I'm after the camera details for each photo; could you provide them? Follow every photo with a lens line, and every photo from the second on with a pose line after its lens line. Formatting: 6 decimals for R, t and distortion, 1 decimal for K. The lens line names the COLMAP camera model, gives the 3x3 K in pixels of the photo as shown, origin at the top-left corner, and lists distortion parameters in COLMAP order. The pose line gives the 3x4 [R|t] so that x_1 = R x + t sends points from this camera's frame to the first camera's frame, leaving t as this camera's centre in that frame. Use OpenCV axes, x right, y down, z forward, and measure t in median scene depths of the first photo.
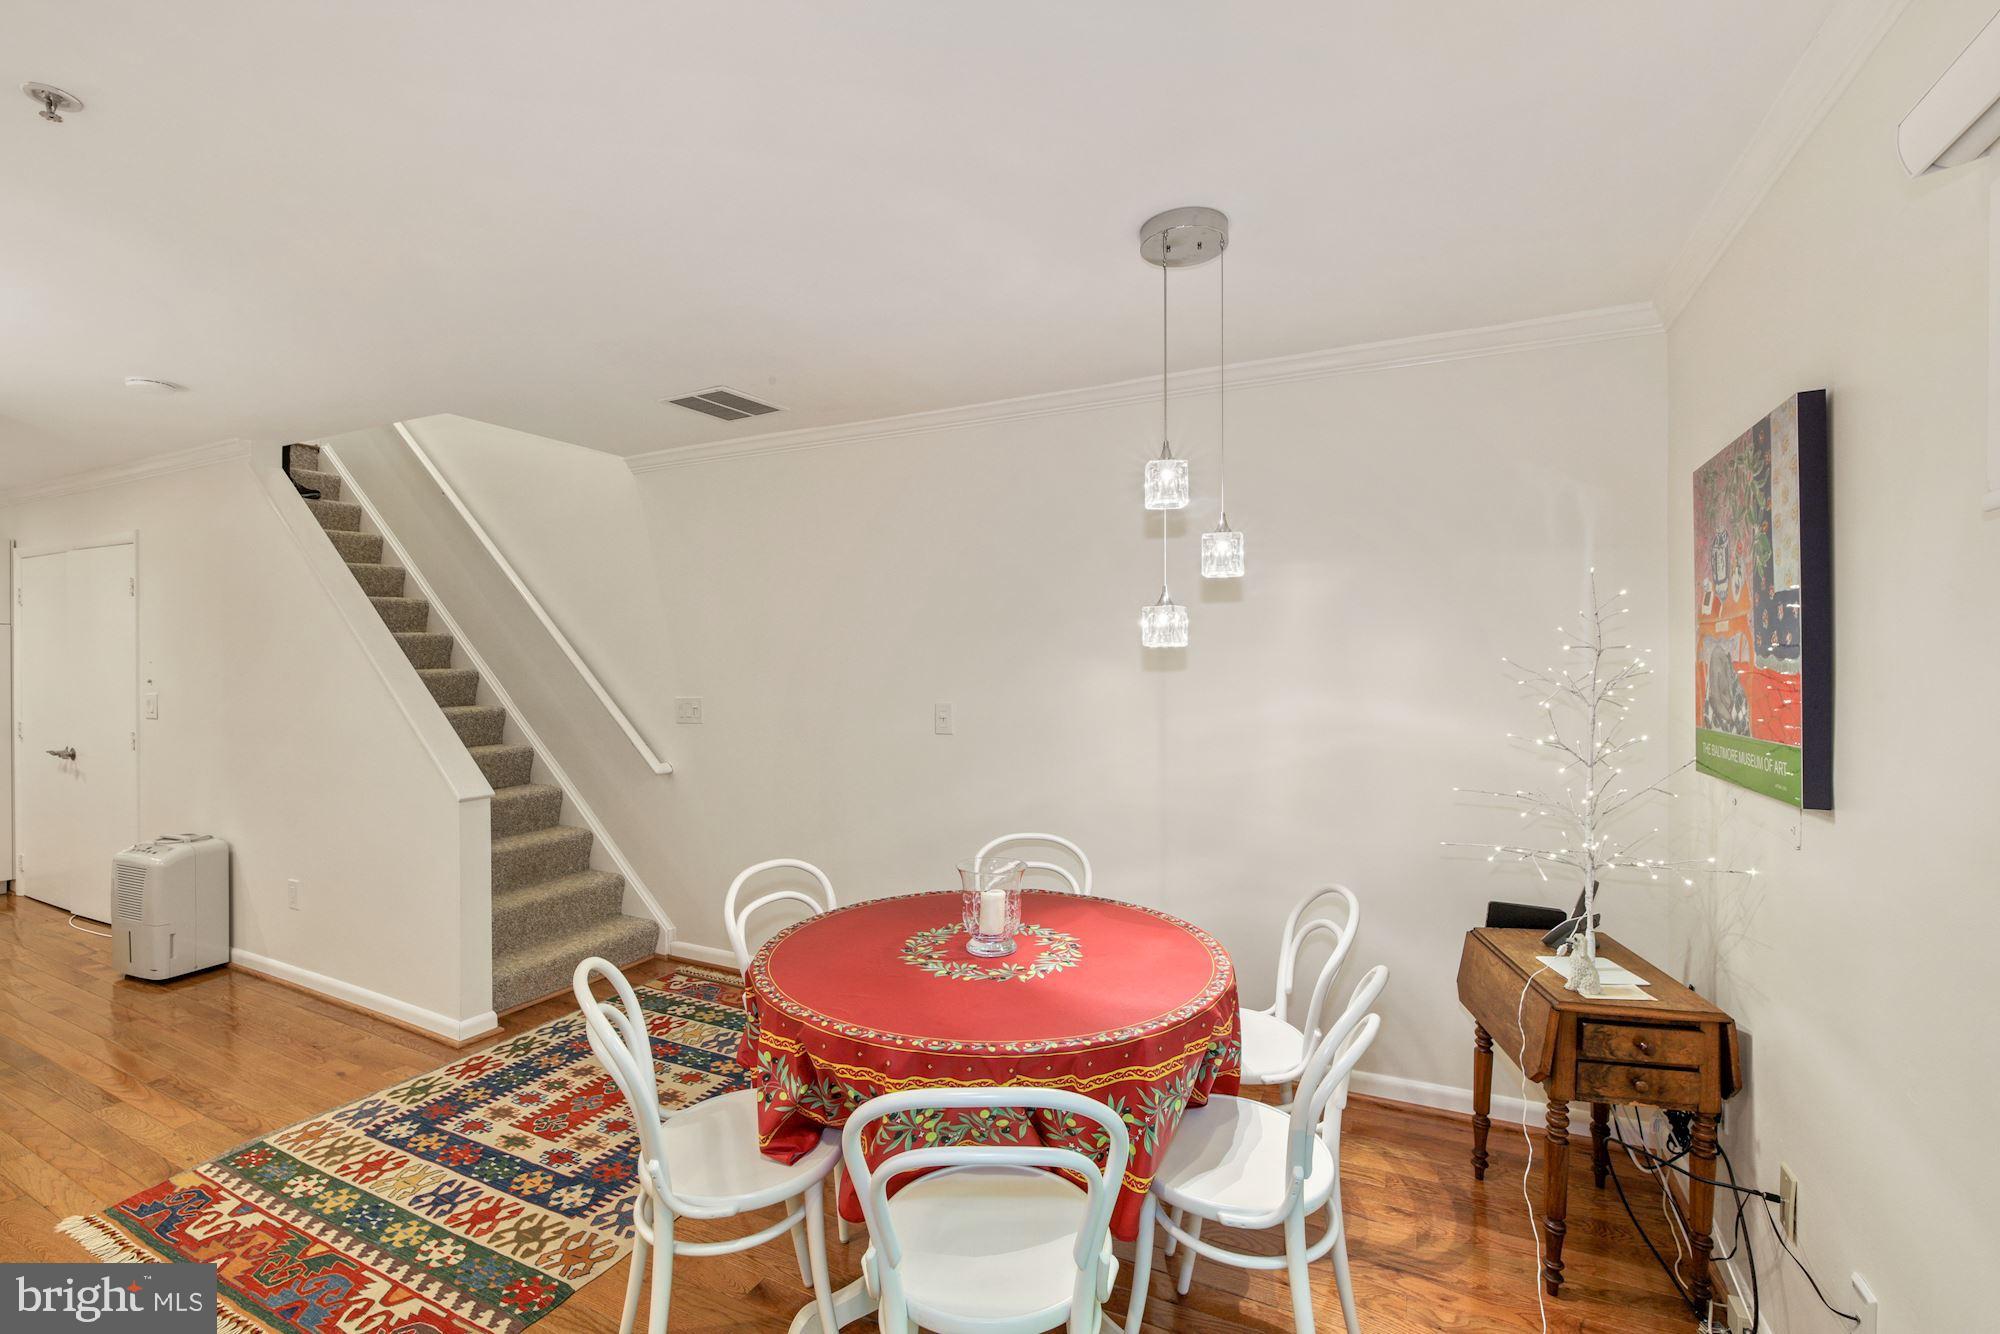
lens RADIAL K [[857.5, 0, 988.2], [0, 857.5, 661.6], [0, 0, 1]] dist [-0.016597, 0.001977]
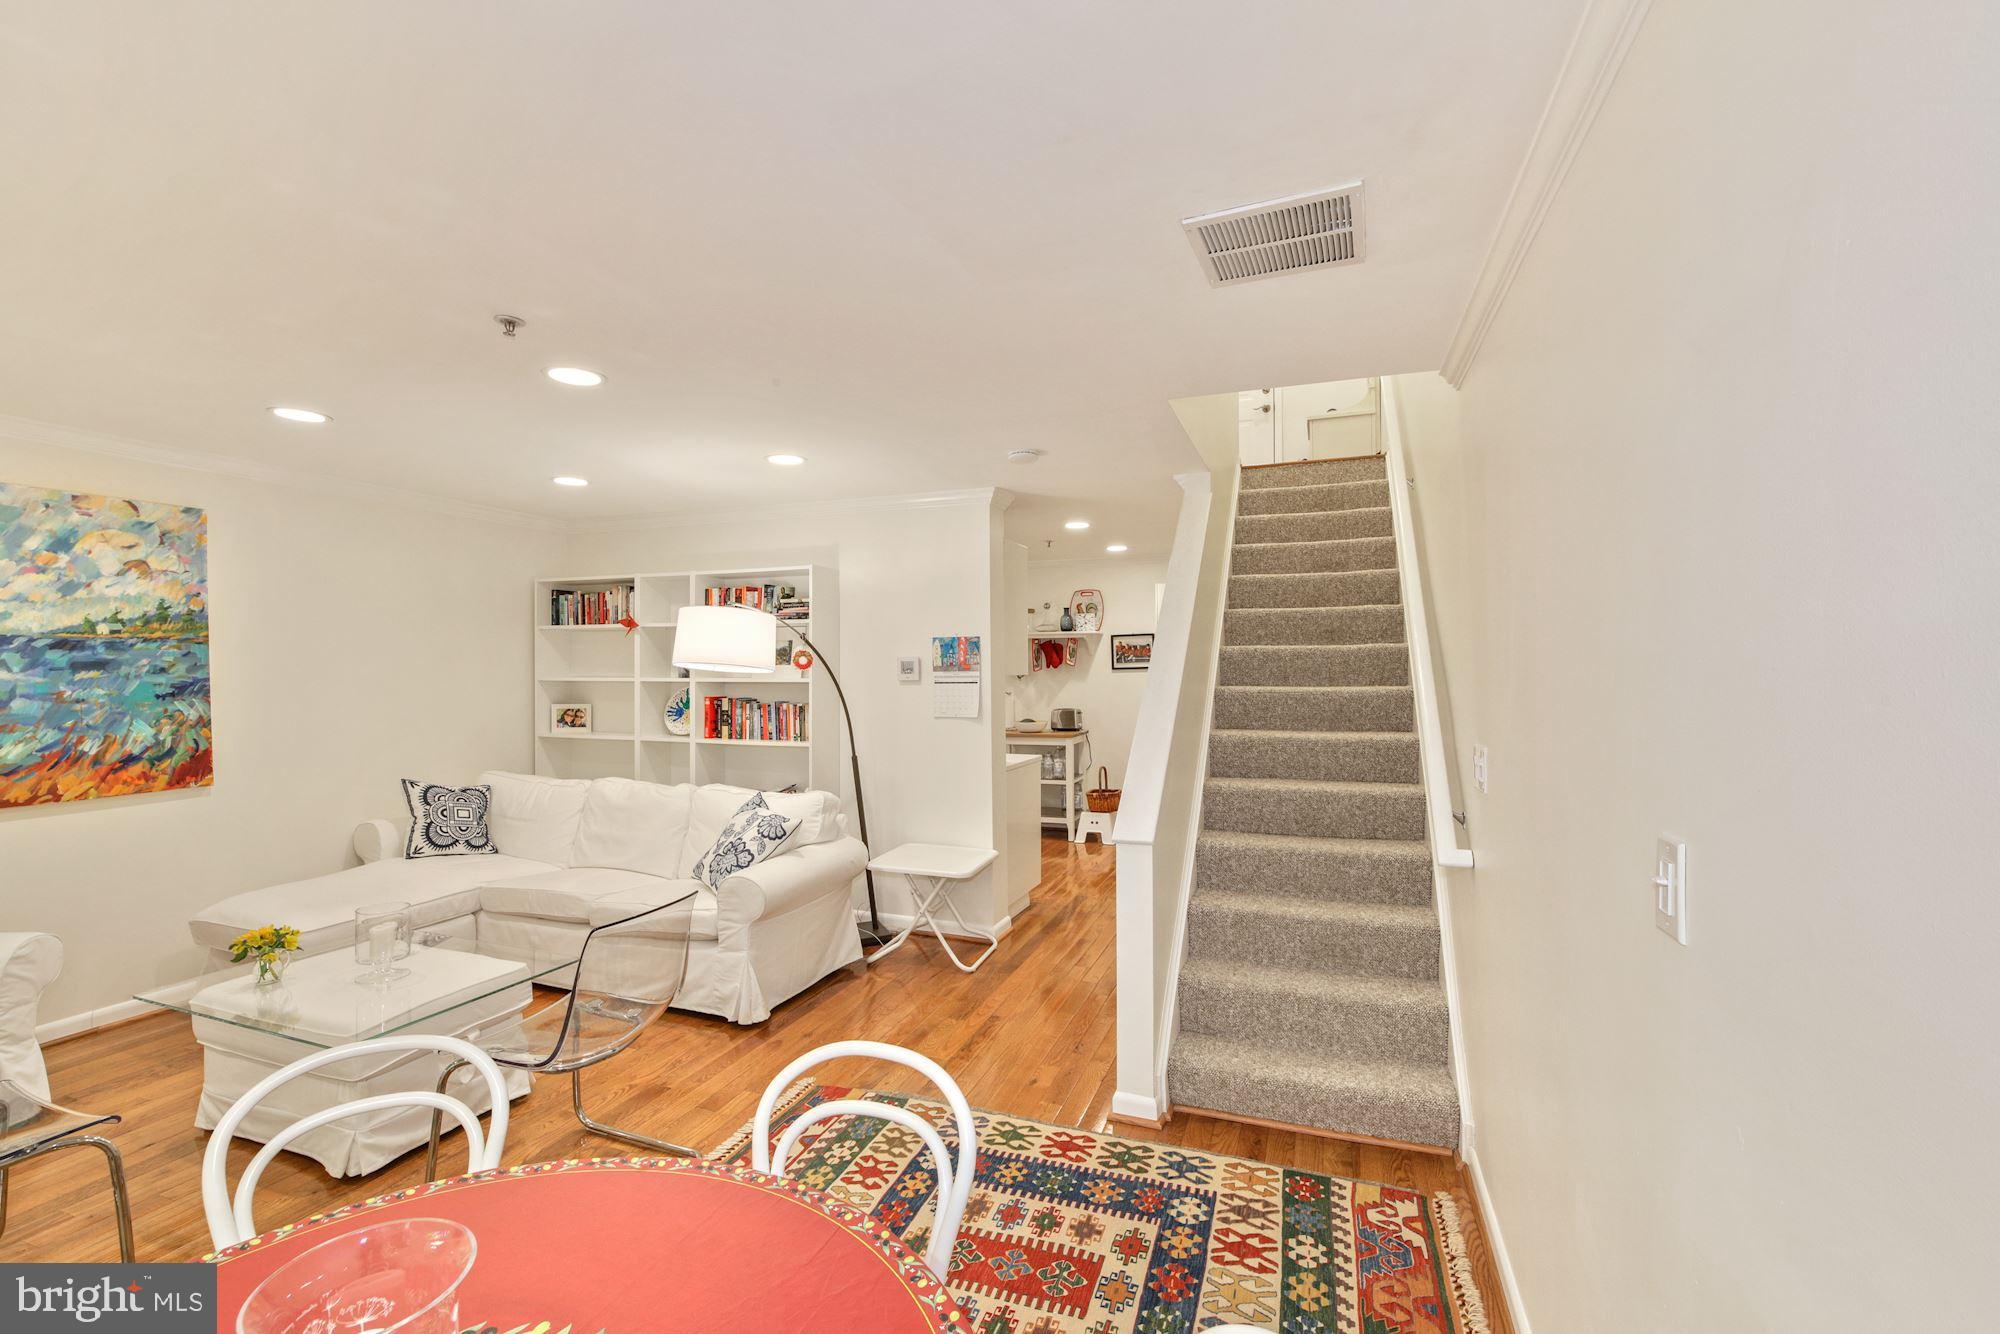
lens RADIAL K [[857.5, 0, 990.1], [0, 857.5, 676.0], [0, 0, 1]] dist [-0.016597, 0.001977]
pose [[0.111343, 0.000775, -0.993782, 0.252343], [0.004970, 0.999987, 0.001337, -0.006490], [0.993770, -0.005088, 0.111337, 0.815433]]
